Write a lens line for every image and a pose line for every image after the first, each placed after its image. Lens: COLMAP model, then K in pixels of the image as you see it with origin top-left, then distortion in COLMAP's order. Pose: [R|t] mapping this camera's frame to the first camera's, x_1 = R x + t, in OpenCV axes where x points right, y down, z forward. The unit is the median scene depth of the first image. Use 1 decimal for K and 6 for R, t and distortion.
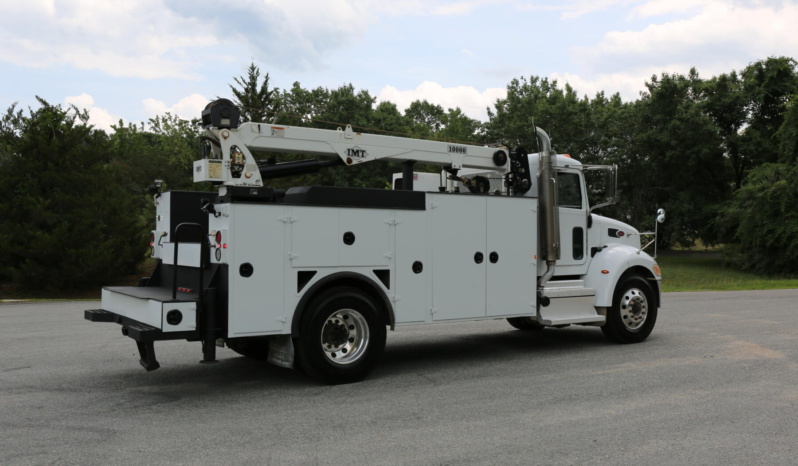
lens RADIAL K [[748.6, 0, 399.0], [0, 748.6, 233.0], [0, 0, 1]] dist [-0.067694, 0.127031]
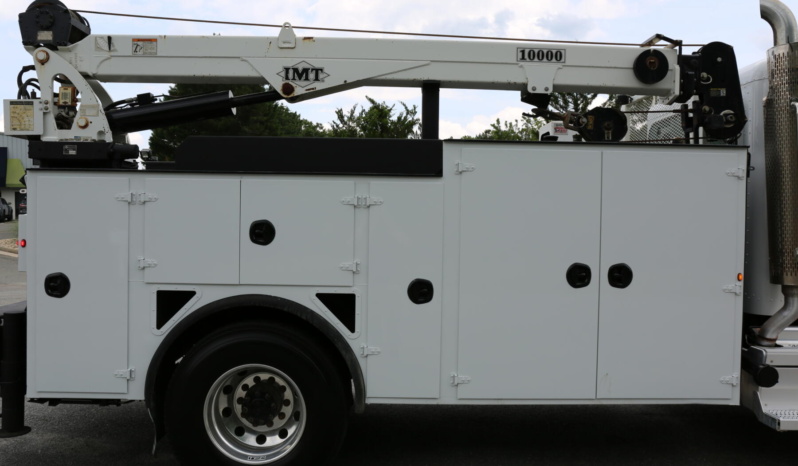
lens RADIAL K [[640.1, 0, 396.2], [0, 640.1, 233.1], [0, 0, 1]] dist [-0.088839, 0.116277]
pose [[0.835948, 0.017409, -0.548532, 0.227911], [-0.004411, 0.999678, 0.025005, -0.003730], [0.548790, -0.018483, 0.835756, 0.588197]]
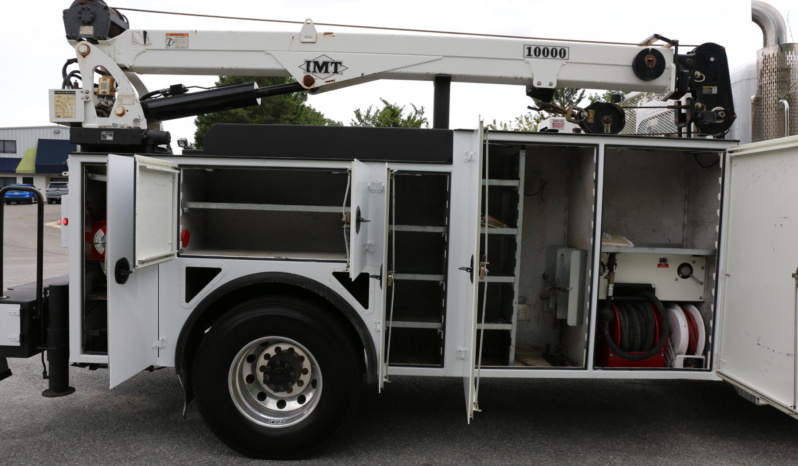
lens RADIAL K [[544.6, 0, 396.4], [0, 544.6, 233.3], [0, 0, 1]] dist [-0.113633, 0.099904]
pose [[0.827429, 0.046341, -0.559656, 0.205702], [-0.018360, 0.998289, 0.055516, -0.002732], [0.561271, -0.035660, 0.826864, 0.617352]]
